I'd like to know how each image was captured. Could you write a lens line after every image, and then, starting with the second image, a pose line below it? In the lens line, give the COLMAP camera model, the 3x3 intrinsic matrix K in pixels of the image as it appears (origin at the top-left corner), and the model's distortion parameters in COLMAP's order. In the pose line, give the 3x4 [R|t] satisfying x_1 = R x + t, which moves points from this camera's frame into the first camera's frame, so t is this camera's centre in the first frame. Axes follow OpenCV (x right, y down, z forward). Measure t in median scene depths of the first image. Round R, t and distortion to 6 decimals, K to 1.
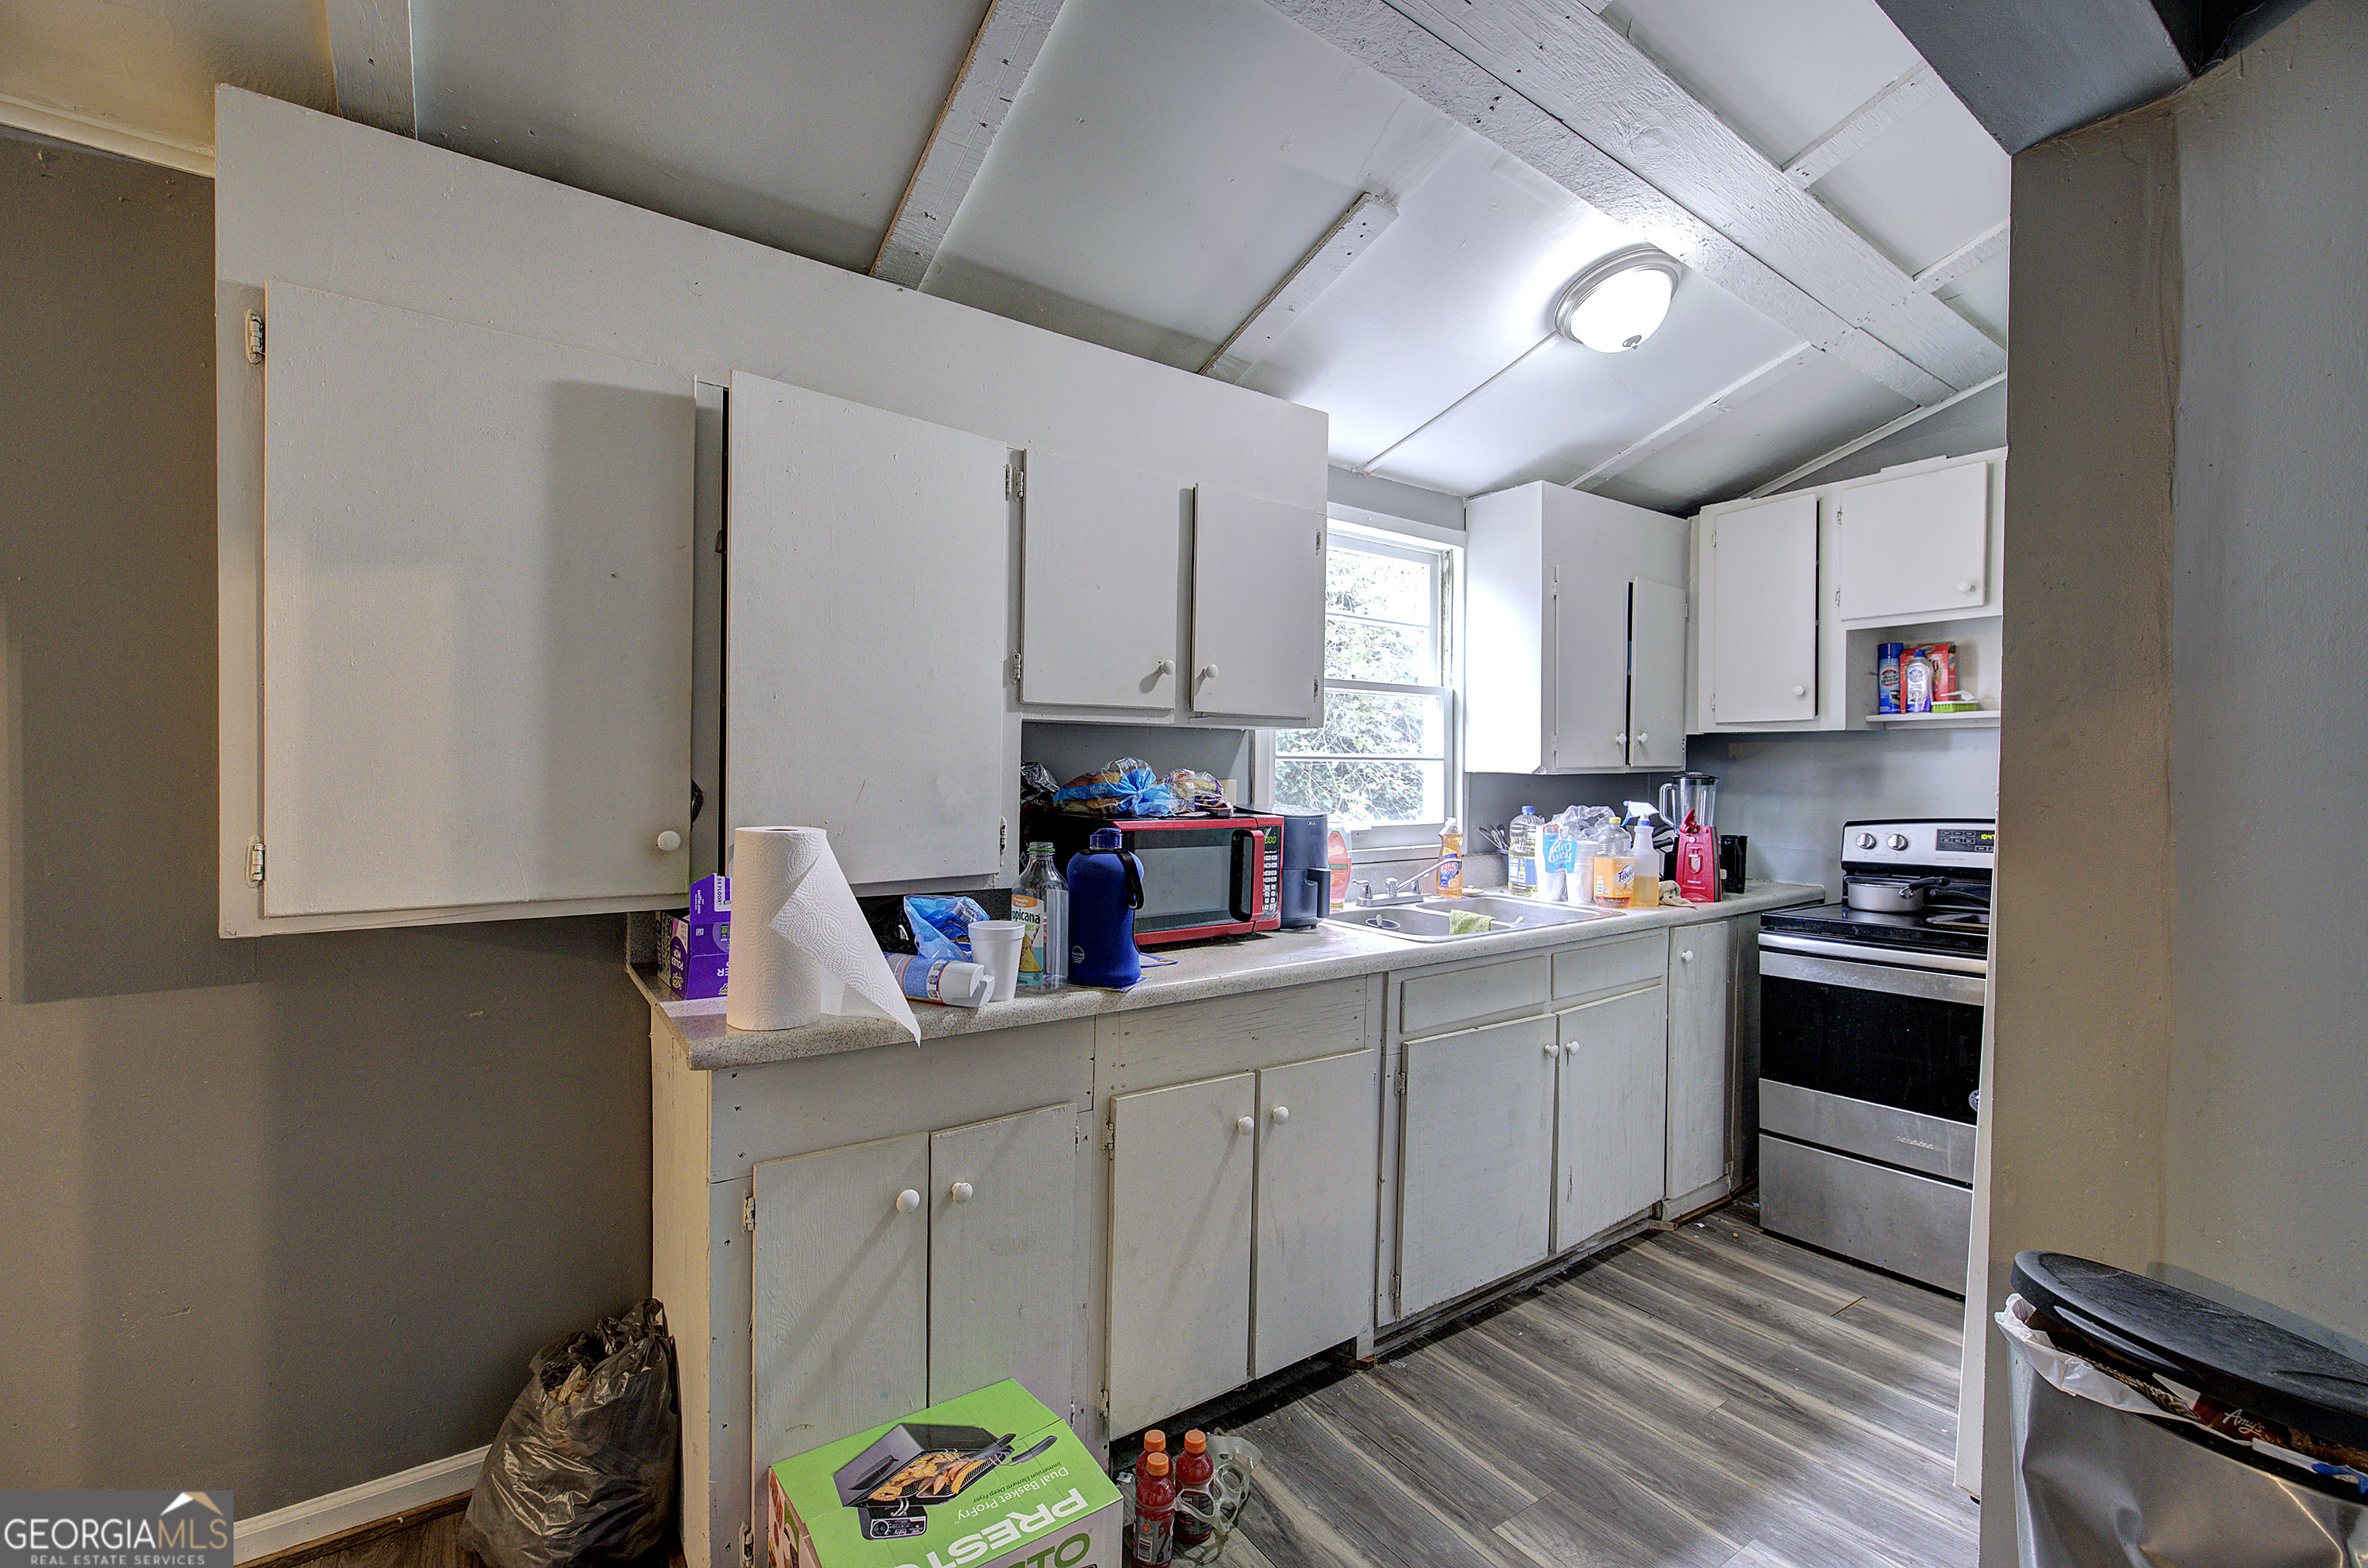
lens RADIAL K [[993.1, 0, 1187.3], [0, 993.1, 780.4], [0, 0, 1]] dist [-0.002609, 0.000221]
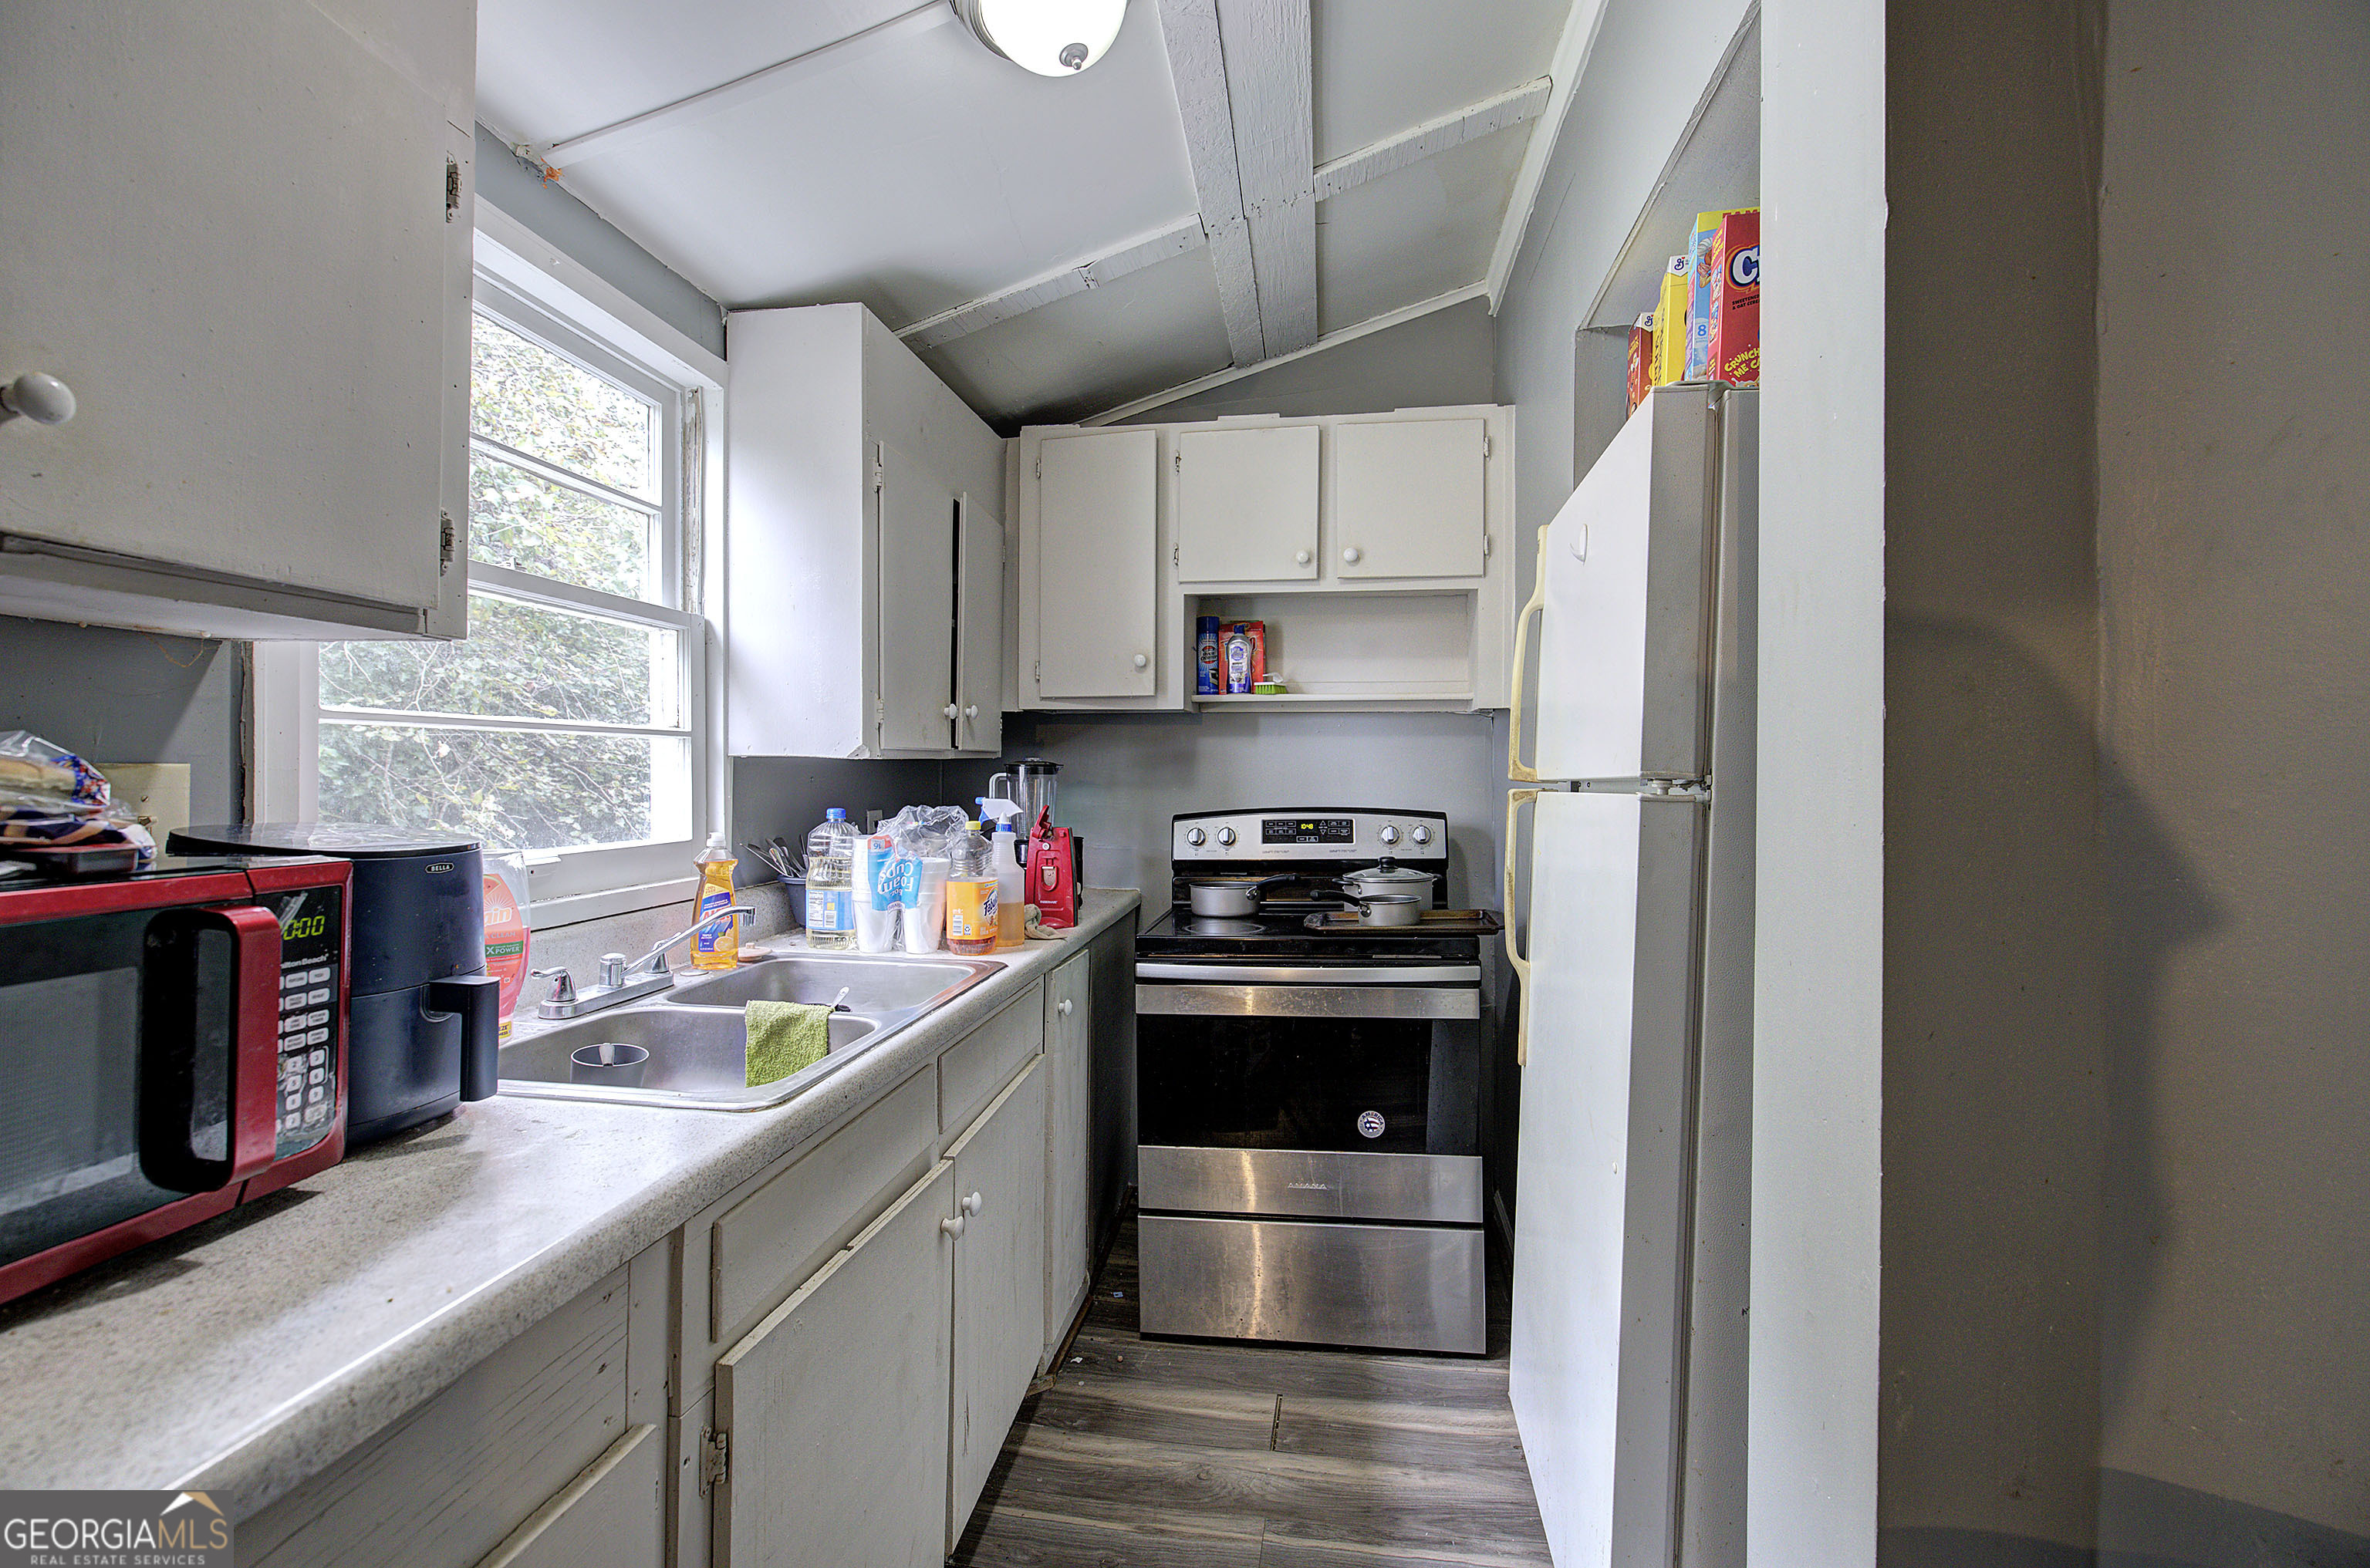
lens RADIAL K [[993.8, 0, 1188.3], [0, 993.8, 780.4], [0, 0, 1]] dist [-0.002609, 0.000221]
pose [[0.690502, -0.009847, 0.723263, 0.035448], [0.008080, 0.999950, 0.005900, 0.005980], [-0.723285, 0.001770, 0.690547, 0.406428]]
